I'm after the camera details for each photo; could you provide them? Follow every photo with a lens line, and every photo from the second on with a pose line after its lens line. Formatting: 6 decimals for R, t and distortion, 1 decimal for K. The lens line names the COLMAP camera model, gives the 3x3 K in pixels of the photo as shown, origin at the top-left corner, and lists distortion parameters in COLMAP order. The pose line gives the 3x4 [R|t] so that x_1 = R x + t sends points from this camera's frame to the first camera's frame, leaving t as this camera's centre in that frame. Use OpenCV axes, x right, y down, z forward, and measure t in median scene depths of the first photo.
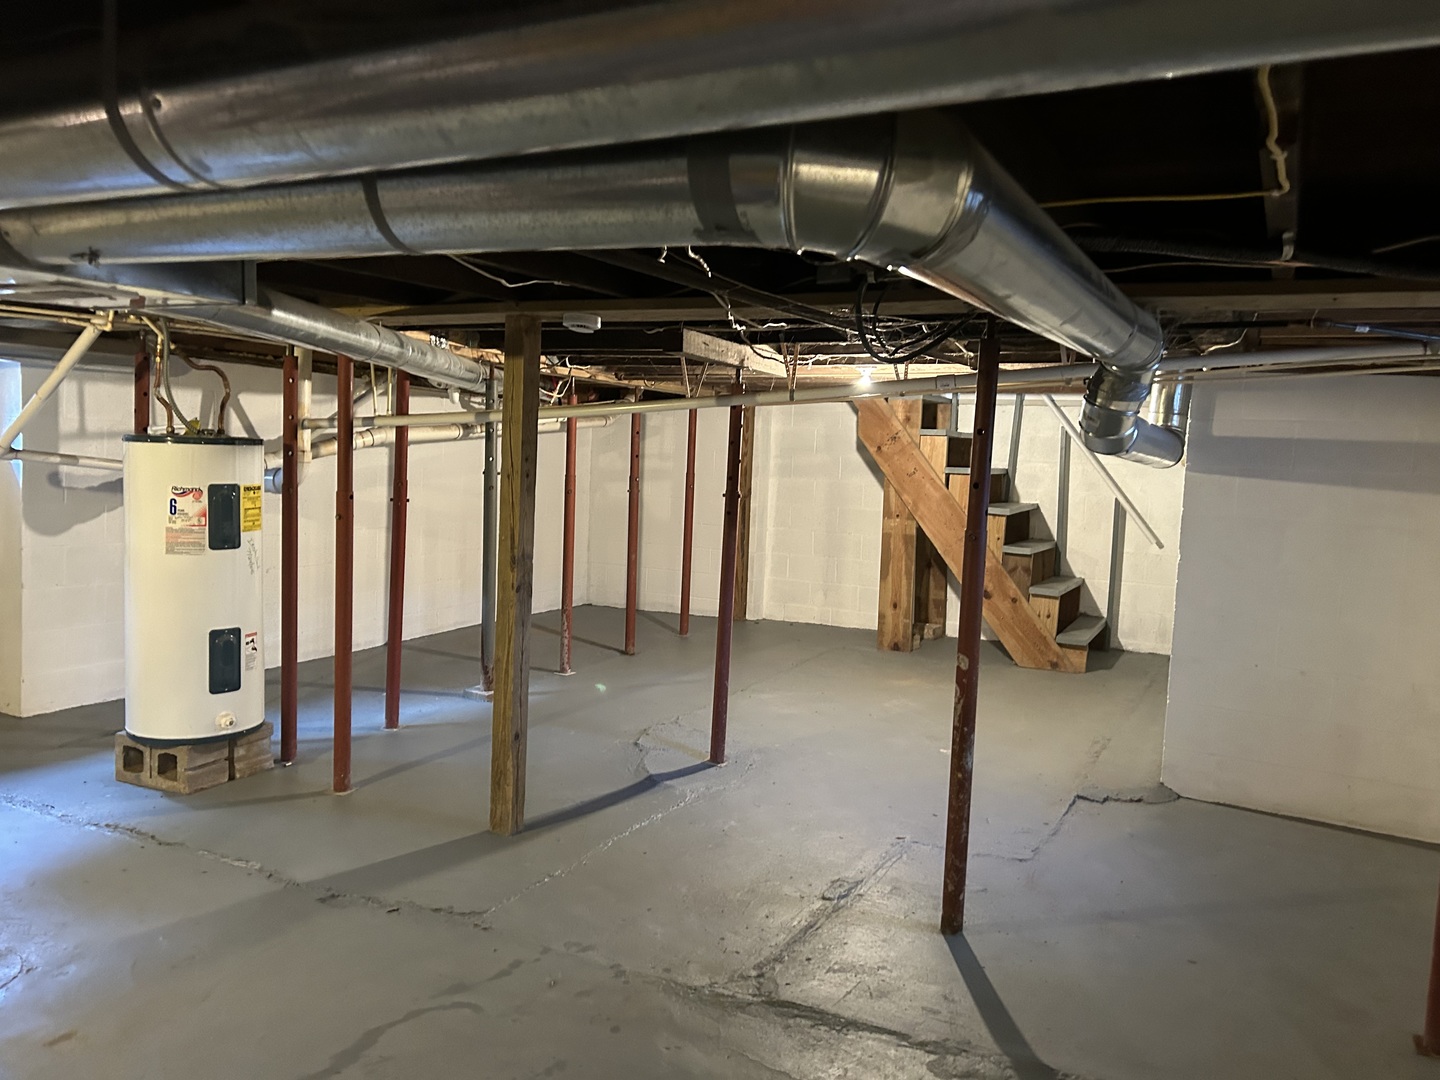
lens RADIAL K [[1068.3, 0, 718.9], [0, 1068.3, 541.2], [0, 0, 1]] dist [0.065578, -0.072964]
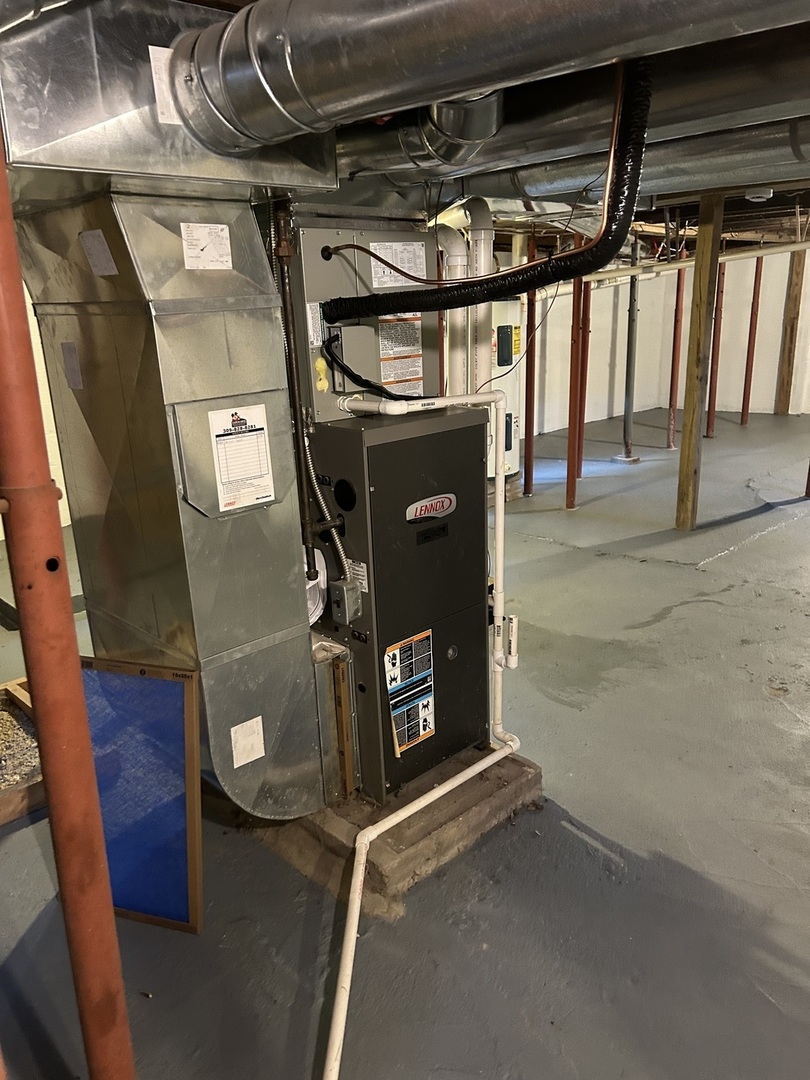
lens RADIAL K [[801.2, 0, 407.7], [0, 801.2, 547.1], [0, 0, 1]] dist [0.065578, -0.072964]
pose [[0.944031, 0.026434, -0.328795, -0.191338], [0.041927, 0.979083, 0.199094, 0.030874], [0.327181, -0.201736, 0.923177, -0.294366]]
